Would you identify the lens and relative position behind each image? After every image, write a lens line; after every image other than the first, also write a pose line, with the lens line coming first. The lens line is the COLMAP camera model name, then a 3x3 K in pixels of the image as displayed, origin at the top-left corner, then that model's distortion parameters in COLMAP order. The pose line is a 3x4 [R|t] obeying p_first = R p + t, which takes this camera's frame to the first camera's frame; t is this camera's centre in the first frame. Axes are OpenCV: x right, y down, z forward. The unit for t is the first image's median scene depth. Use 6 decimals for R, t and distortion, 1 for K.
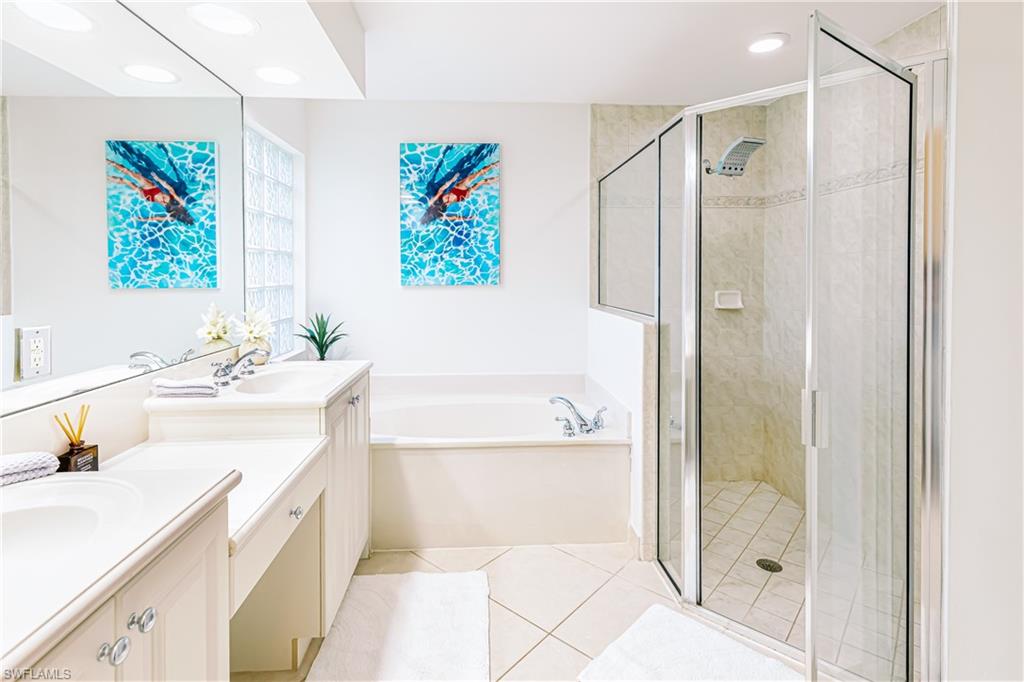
lens RADIAL K [[485.8, 0, 499.9], [0, 485.8, 278.1], [0, 0, 1]] dist [0.005590, -0.000010]
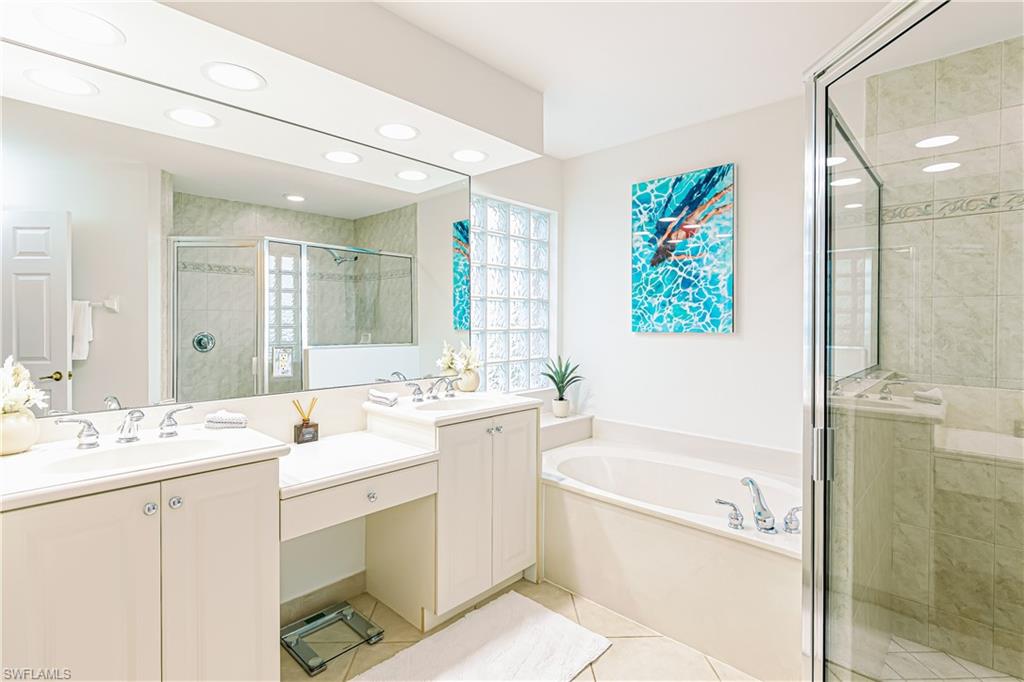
lens RADIAL K [[496.9, 0, 510.8], [0, 496.9, 322.8], [0, 0, 1]] dist [-0.003646, -0.000411]
pose [[0.699291, 0.008543, -0.714786, 0.337434], [-0.013575, 0.999907, -0.001331, 0.002434], [0.714708, 0.010634, 0.699342, 0.137019]]
